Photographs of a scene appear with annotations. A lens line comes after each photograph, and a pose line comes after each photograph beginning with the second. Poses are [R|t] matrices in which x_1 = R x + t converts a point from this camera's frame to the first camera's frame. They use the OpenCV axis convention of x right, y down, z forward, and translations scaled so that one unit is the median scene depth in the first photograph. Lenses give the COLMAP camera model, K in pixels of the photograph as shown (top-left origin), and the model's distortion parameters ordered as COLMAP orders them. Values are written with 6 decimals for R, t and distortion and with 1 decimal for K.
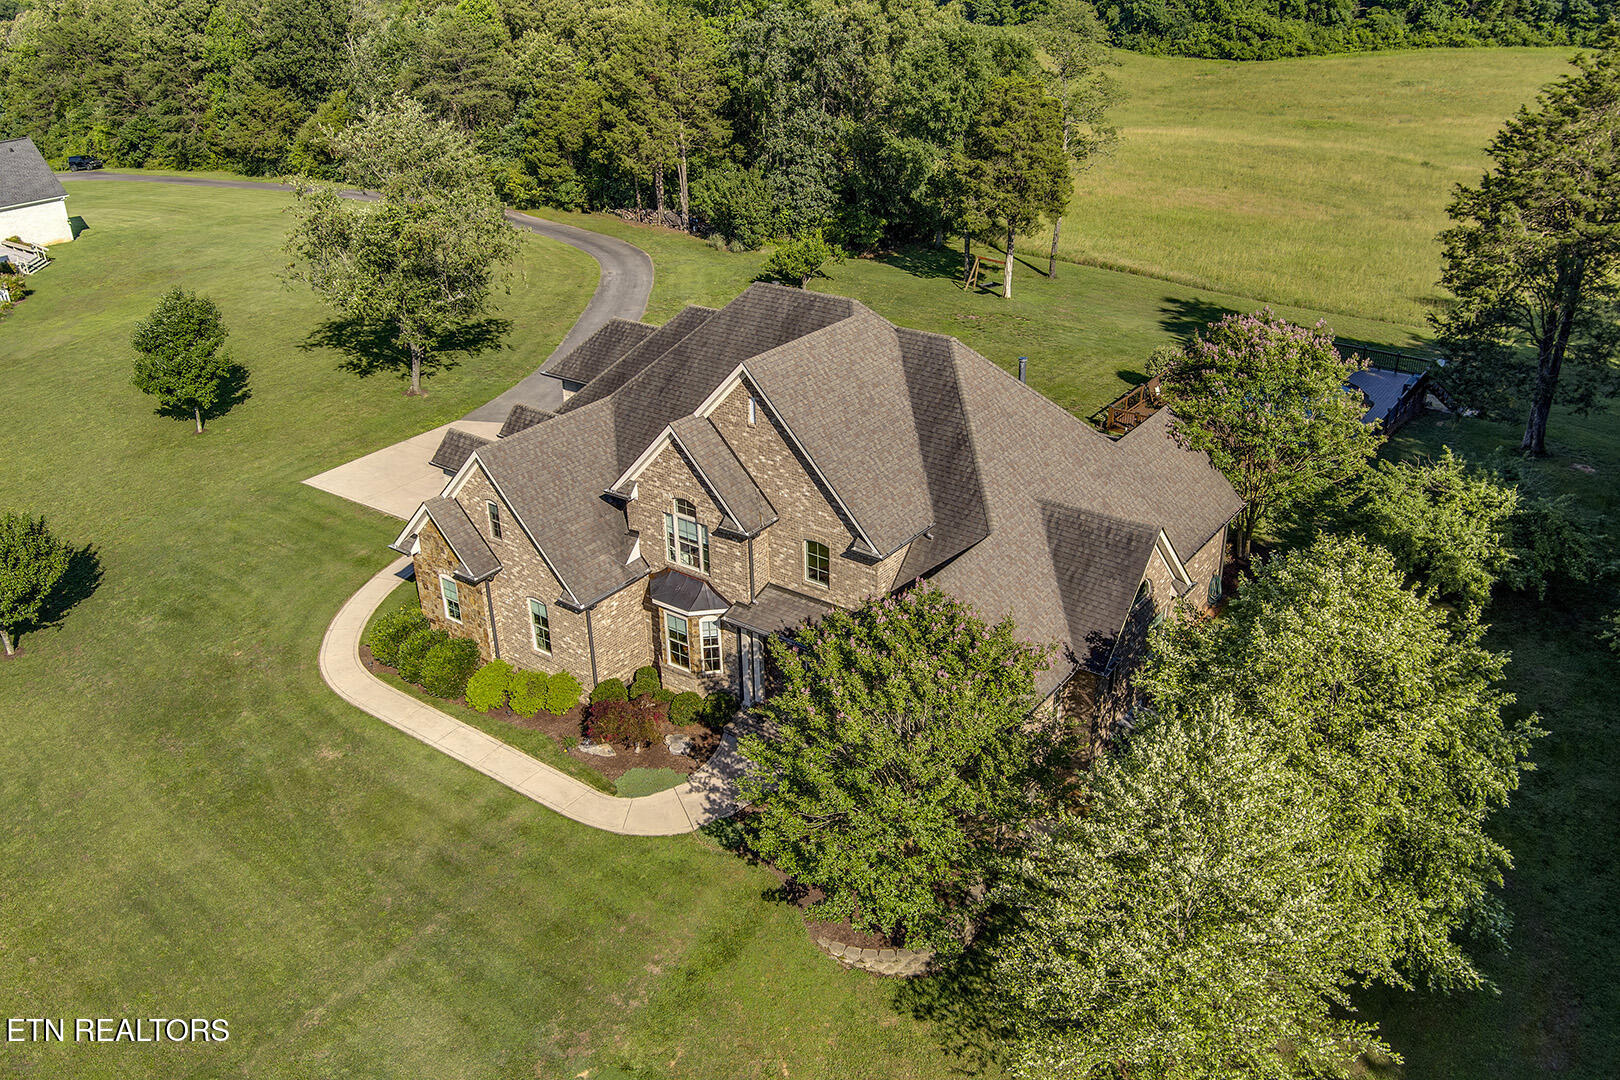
lens RADIAL K [[1320.6, 0, 810.0], [0, 1320.6, 540.0], [0, 0, 1]] dist [-0.068945, 0.020778]
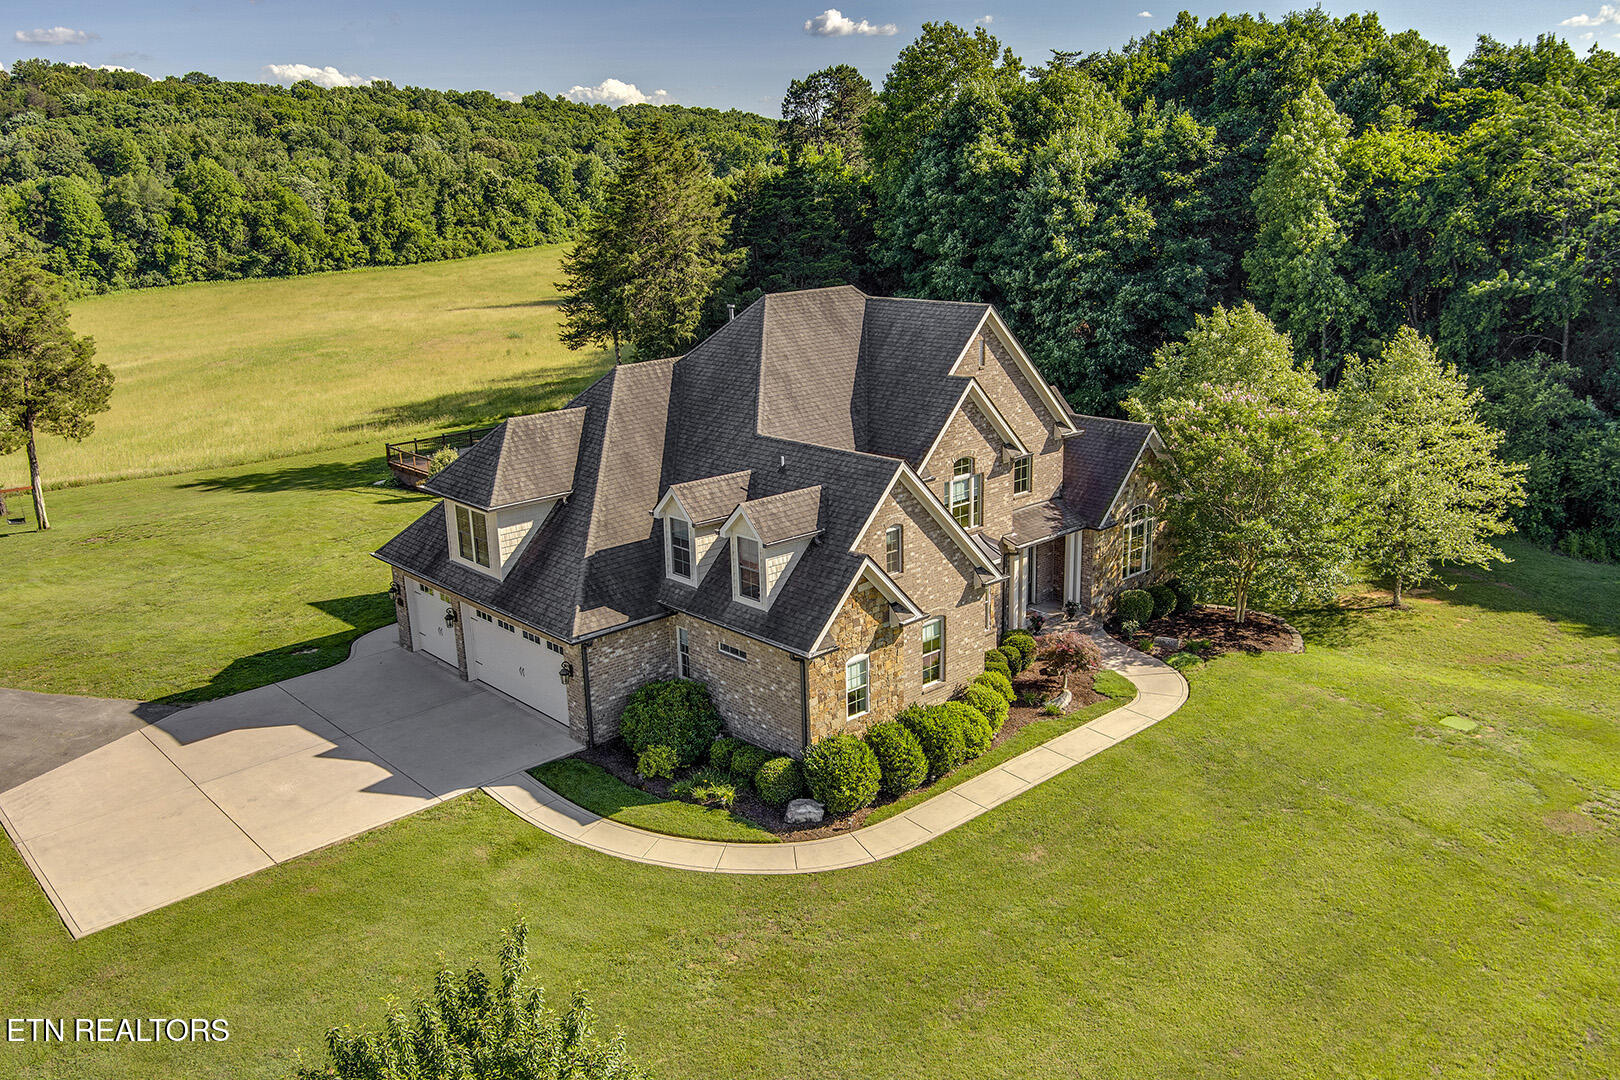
lens RADIAL K [[1320.6, 0, 810.0], [0, 1320.6, 540.0], [0, 0, 1]] dist [-0.068945, 0.020778]
pose [[0.192380, -0.251805, 0.948464, -1.085164], [0.453670, 0.879853, 0.141570, -0.170384], [-0.870157, 0.403054, 0.283503, 0.819261]]
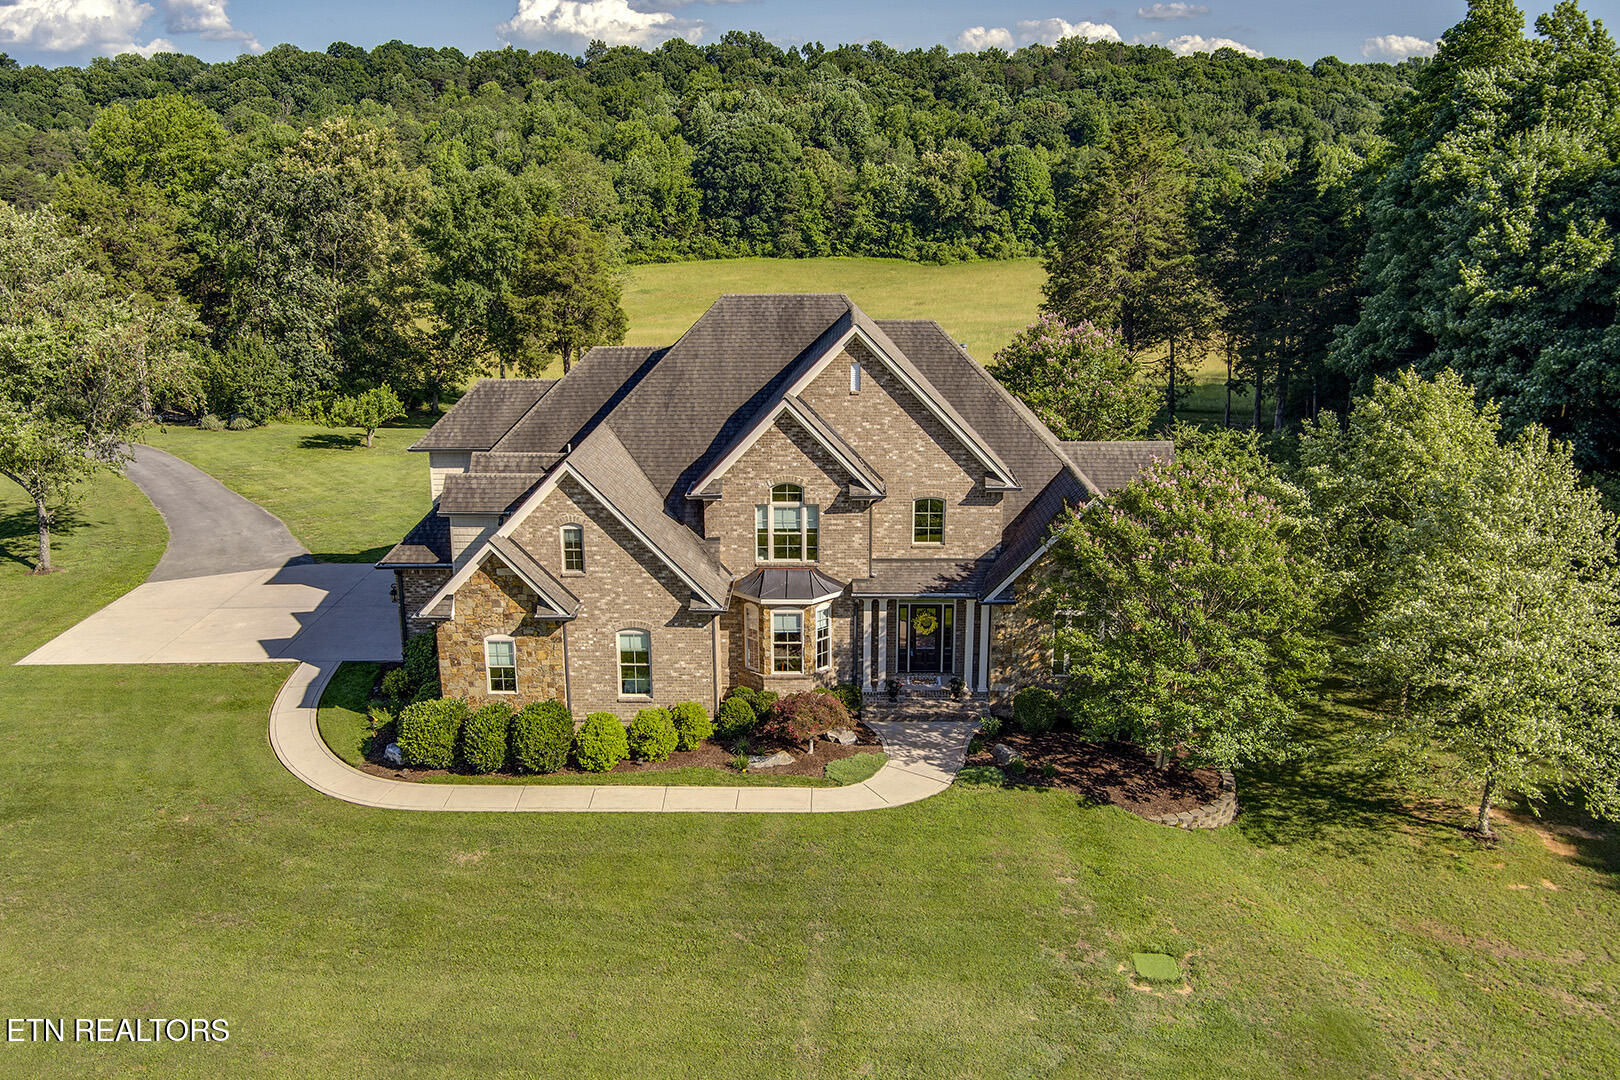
lens RADIAL K [[1375.7, 0, 800.7], [0, 1375.7, 539.6], [0, 0, 1]] dist [-0.069607, -0.001436]
pose [[0.816681, -0.137666, 0.560429, -0.638536], [0.245703, 0.961659, -0.121825, 0.129657], [-0.522170, 0.237191, 0.819194, 0.180848]]
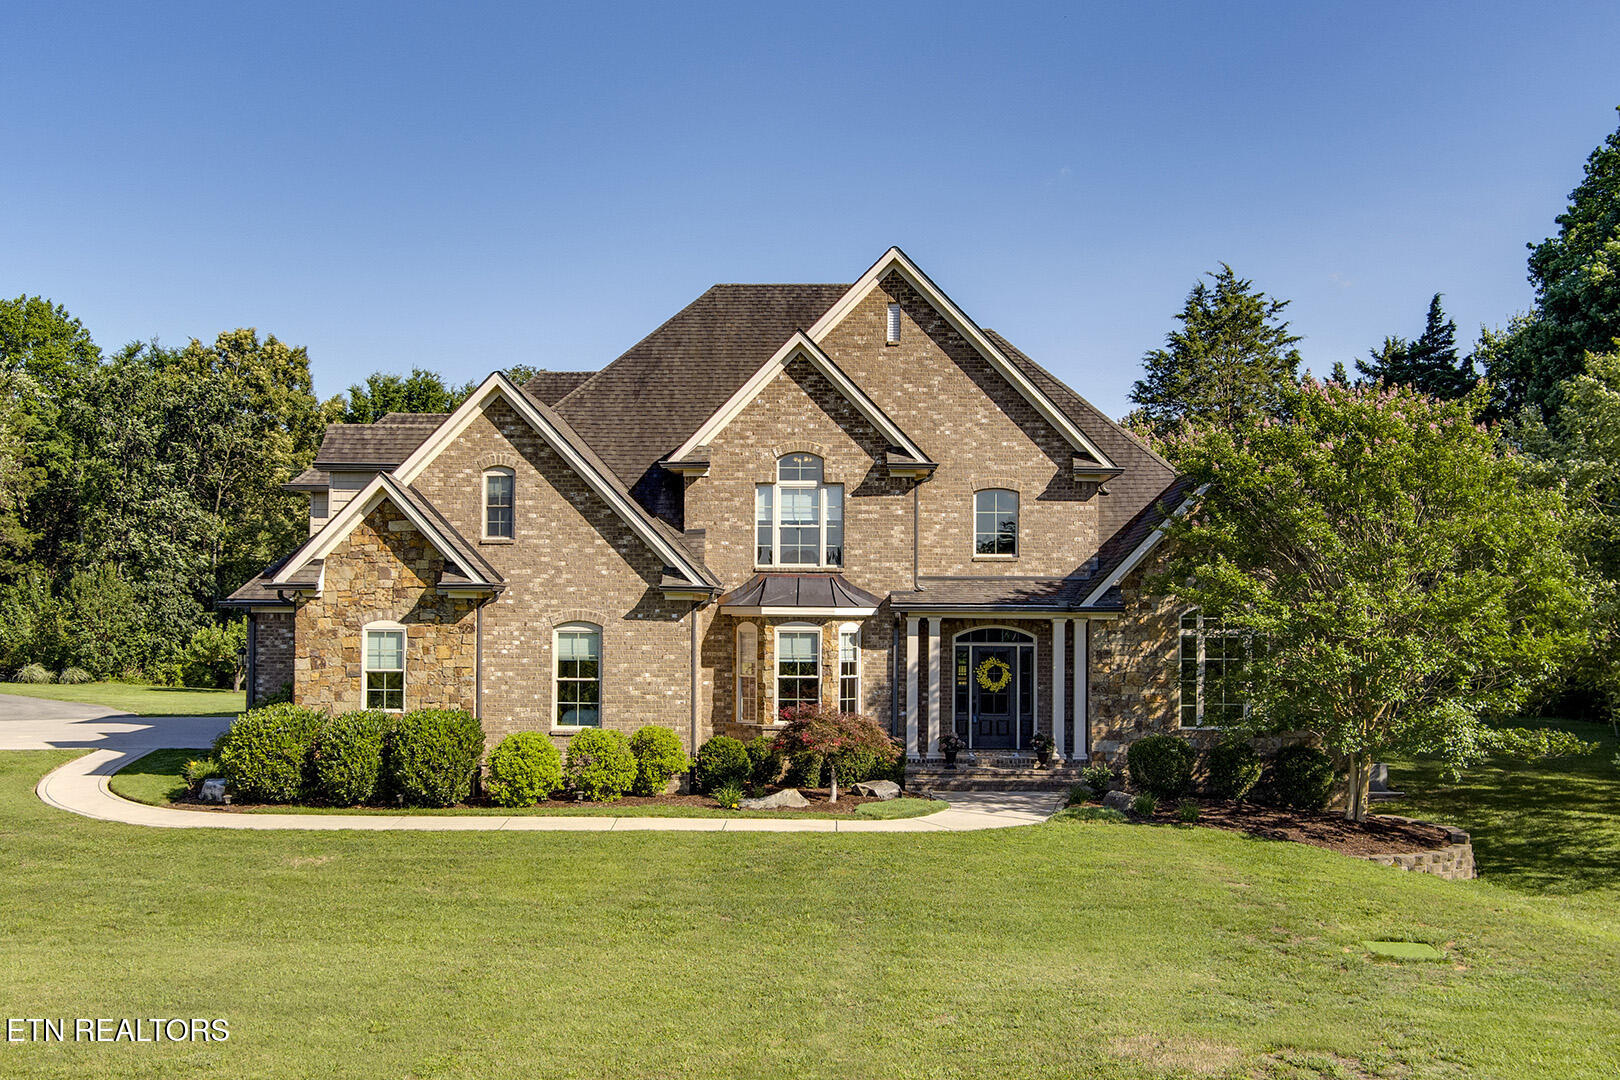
lens RADIAL K [[1702.8, 0, 792.3], [0, 1702.8, 540.7], [0, 0, 1]] dist [-0.071917, -0.000887]
pose [[0.817242, 0.047510, 0.574333, -0.596873], [0.235177, 0.882342, -0.407632, 0.364941], [-0.526125, 0.468204, 0.709914, 0.379058]]
